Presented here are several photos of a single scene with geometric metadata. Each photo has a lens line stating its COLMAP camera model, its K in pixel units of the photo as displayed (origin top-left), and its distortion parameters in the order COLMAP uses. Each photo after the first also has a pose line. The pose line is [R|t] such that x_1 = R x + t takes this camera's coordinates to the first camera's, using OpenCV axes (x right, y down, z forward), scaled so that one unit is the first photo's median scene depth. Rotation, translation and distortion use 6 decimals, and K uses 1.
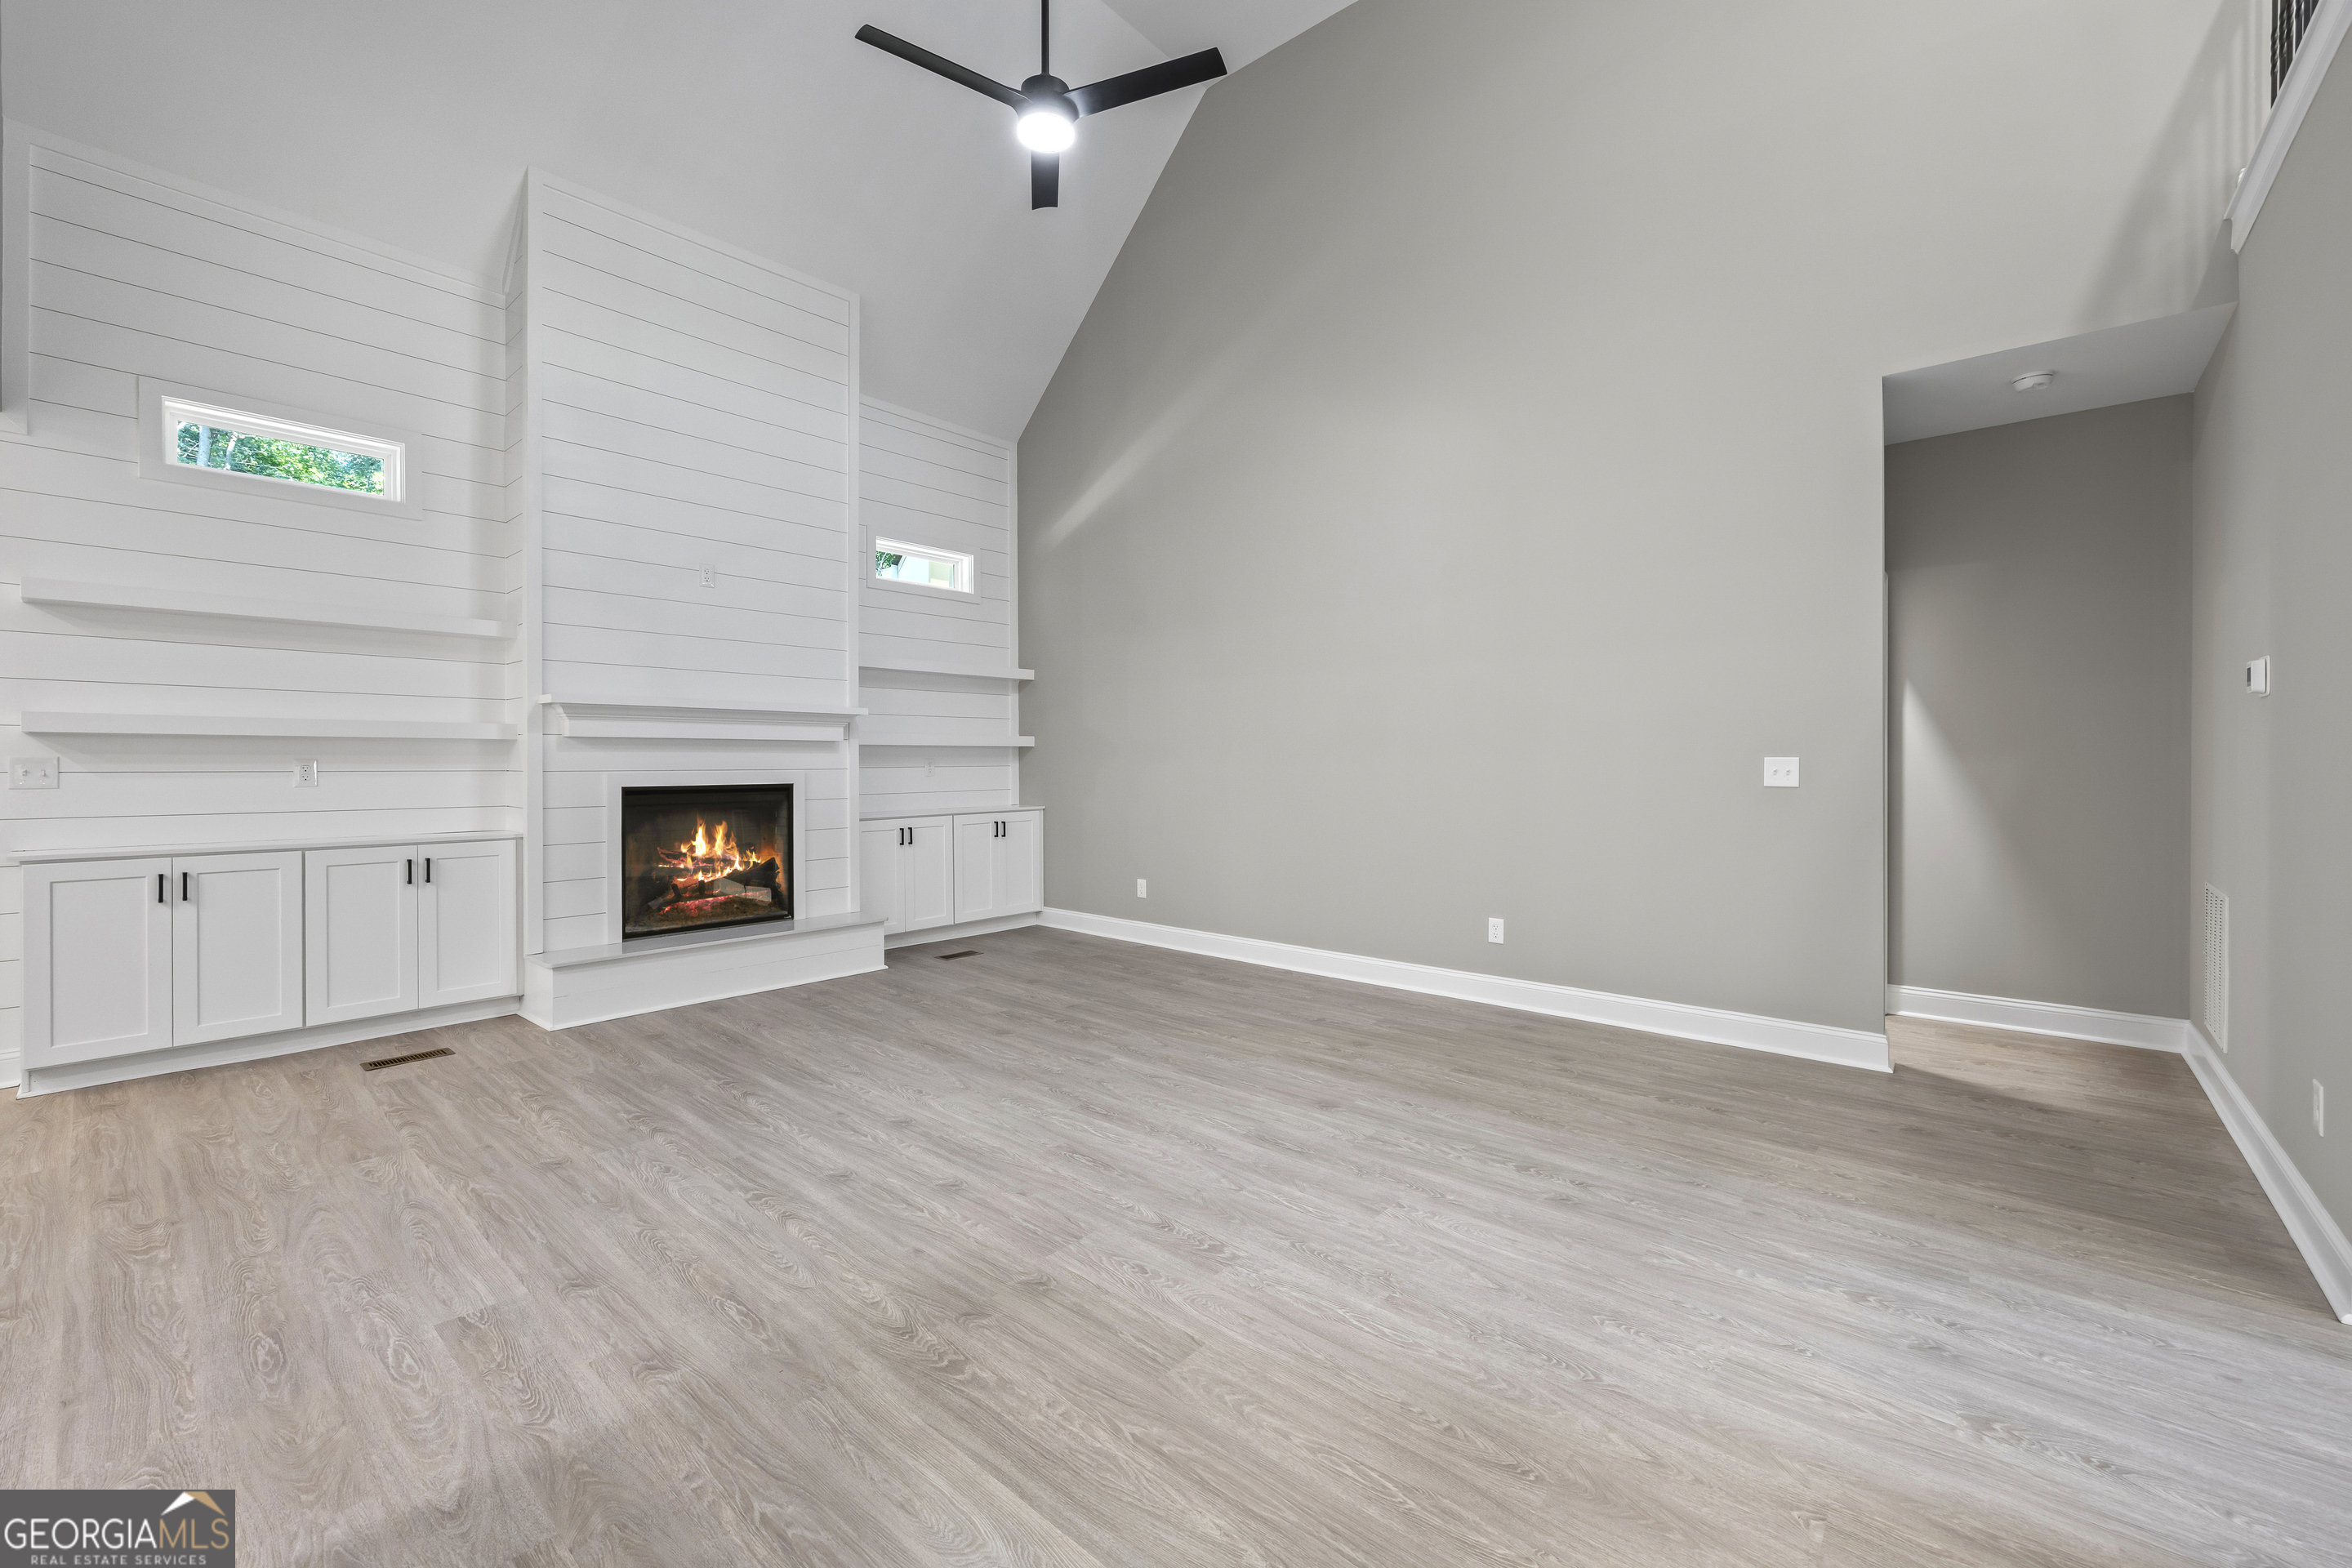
lens RADIAL K [[937.6, 0, 1169.1], [0, 937.6, 780.0], [0, 0, 1]] dist [-0.002696, -0.001600]
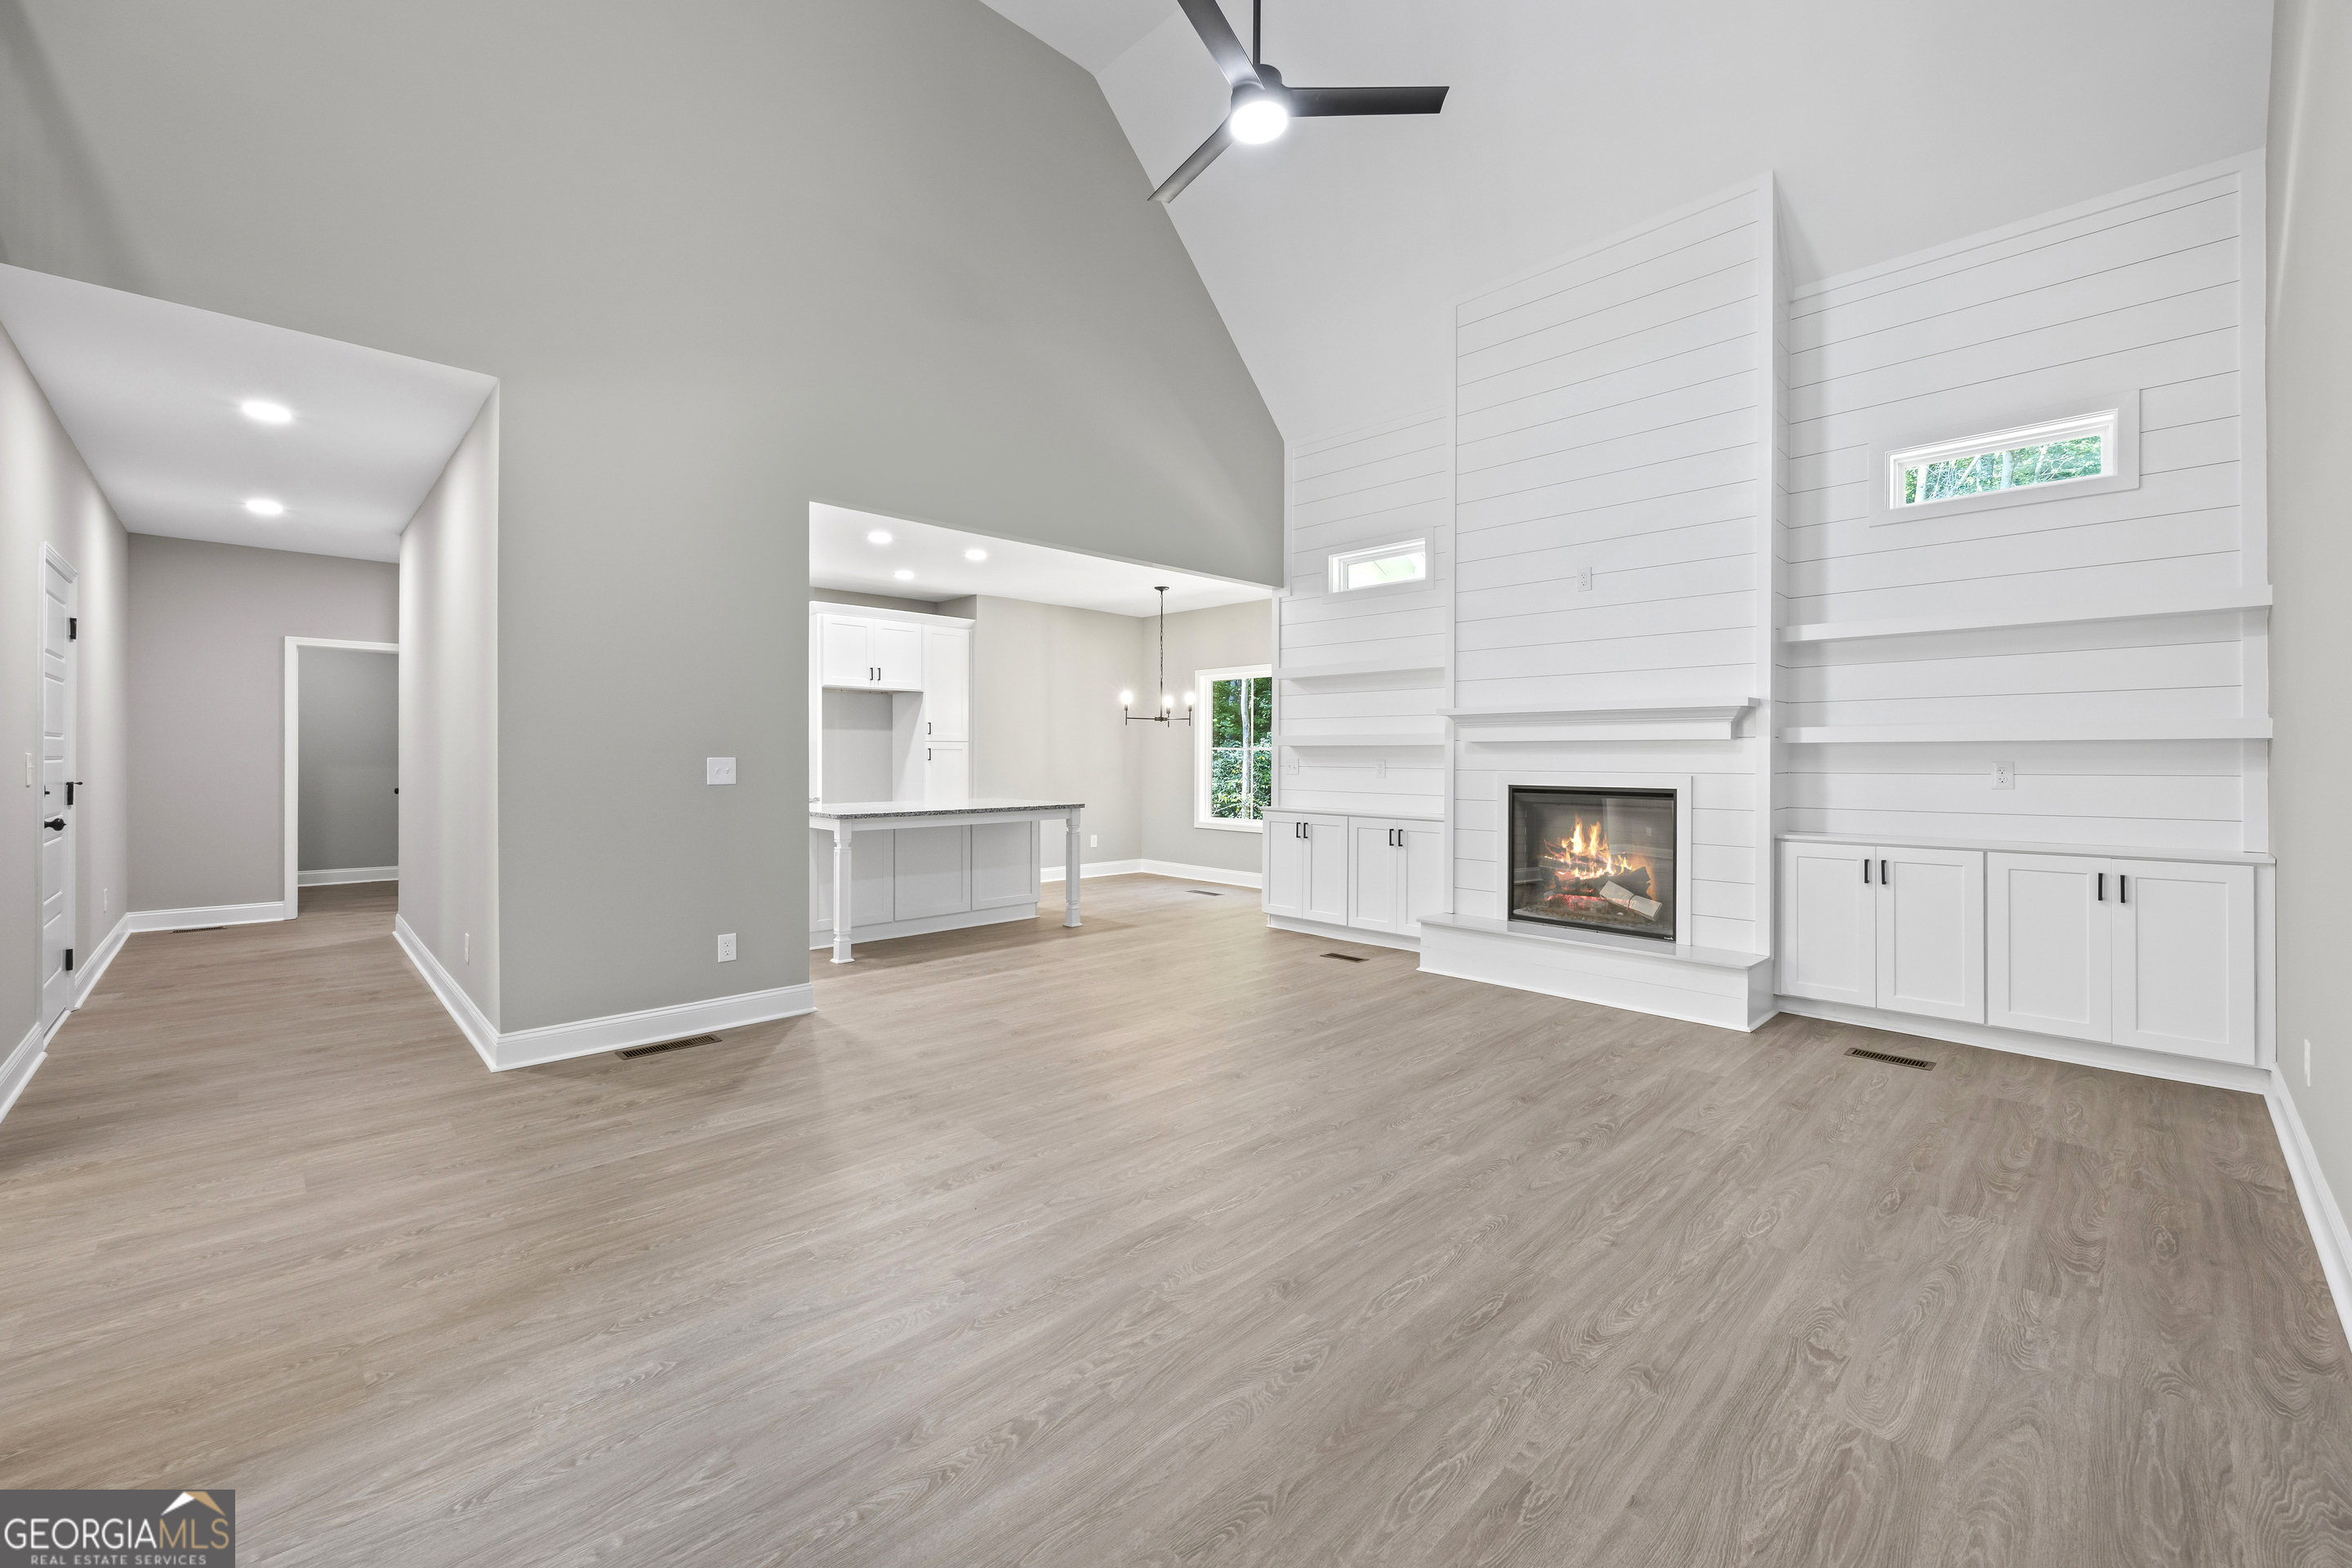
lens RADIAL K [[937.6, 0, 1162.9], [0, 937.6, 753.0], [0, 0, 1]] dist [-0.002696, -0.001600]
pose [[-0.081969, -0.004887, -0.996623, 0.568789], [-0.026313, 0.999650, -0.002737, -0.014743], [0.996287, 0.025999, -0.082069, 0.655953]]
